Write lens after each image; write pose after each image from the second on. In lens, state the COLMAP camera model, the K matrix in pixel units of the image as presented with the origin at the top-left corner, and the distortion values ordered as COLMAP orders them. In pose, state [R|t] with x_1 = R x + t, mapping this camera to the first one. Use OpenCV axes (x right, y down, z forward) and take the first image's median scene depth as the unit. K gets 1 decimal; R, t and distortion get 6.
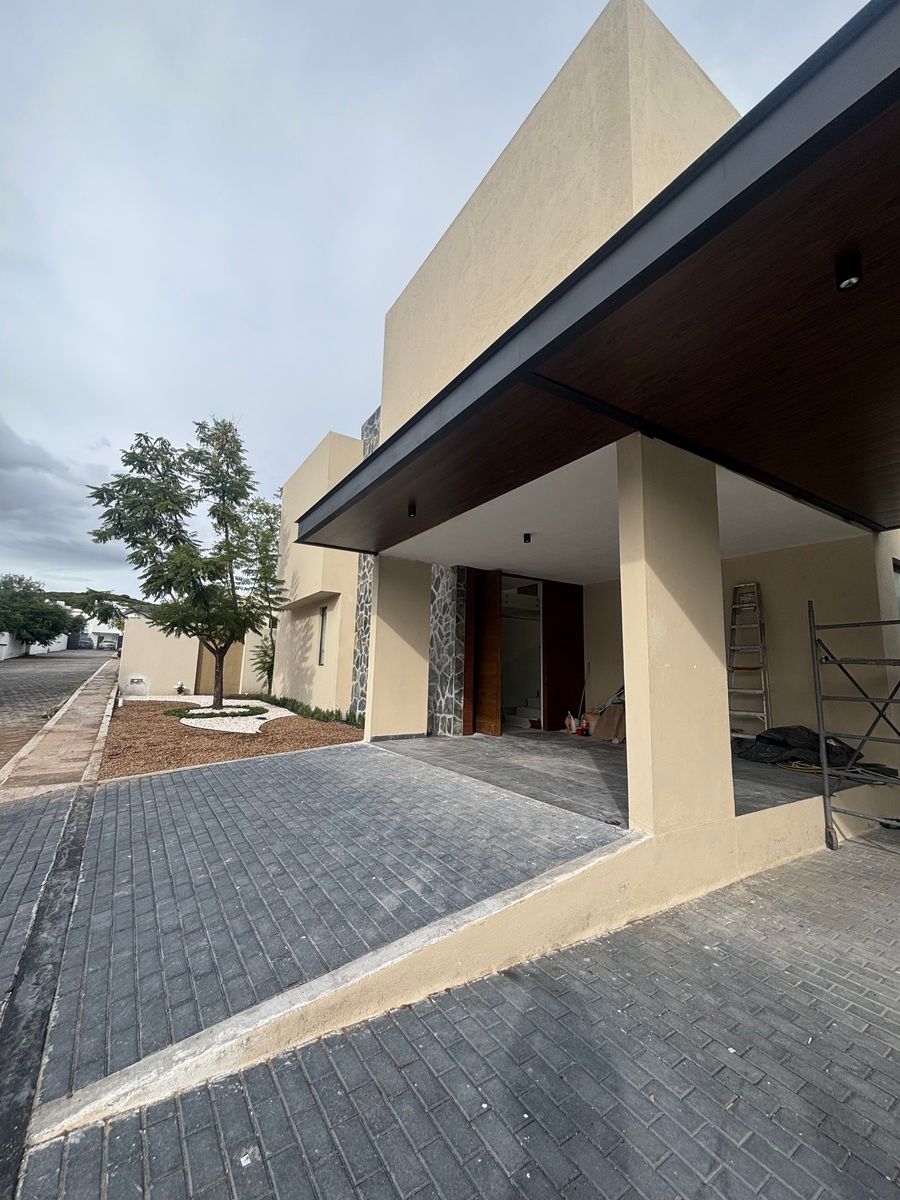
lens RADIAL K [[478.8, 0, 450.5], [0, 478.8, 596.5], [0, 0, 1]] dist [-0.004790, -0.000524]
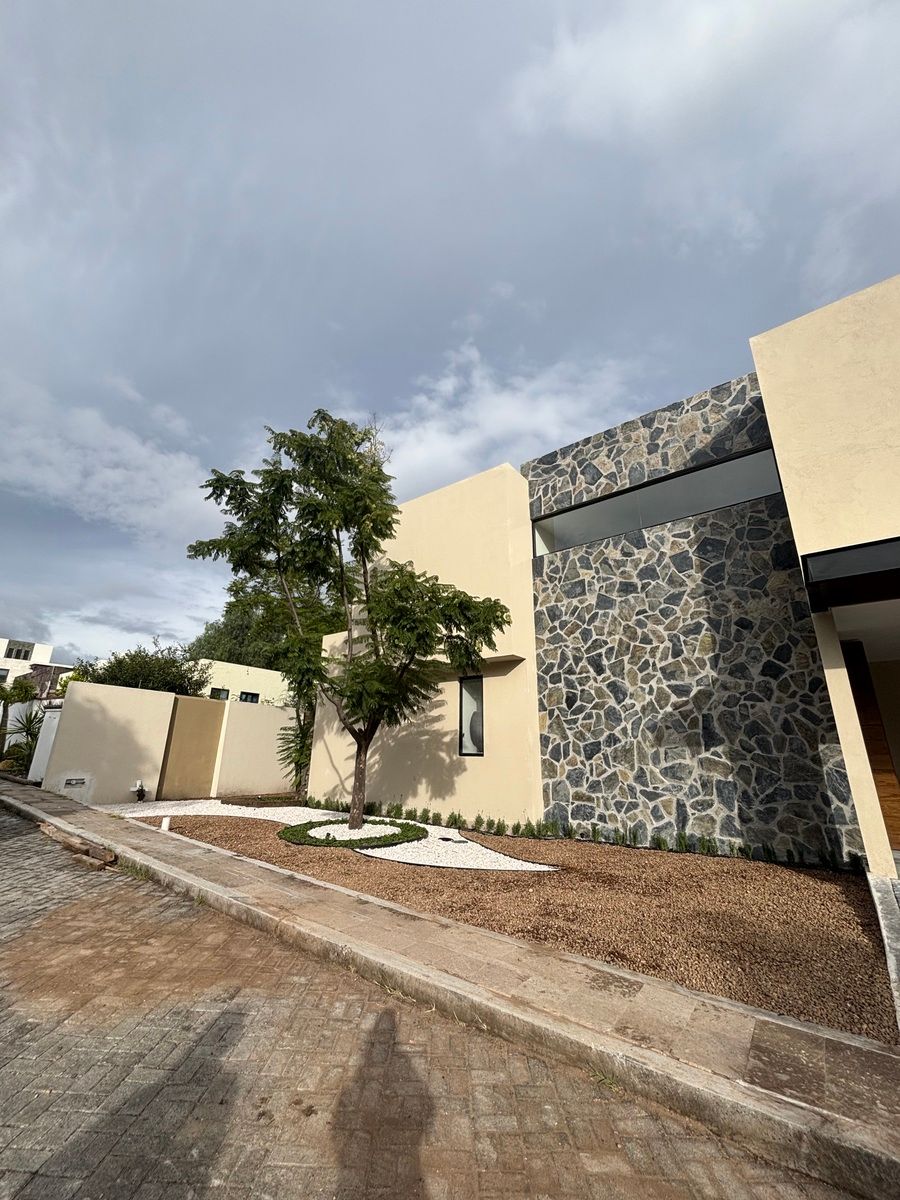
lens RADIAL K [[478.8, 0, 450.1], [0, 478.8, 597.4], [0, 0, 1]] dist [-0.004790, -0.000524]
pose [[0.943841, 0.092074, 0.317312, -0.819839], [-0.041296, 0.985730, -0.163192, 0.034780], [-0.327810, 0.140923, 0.934174, 0.413840]]
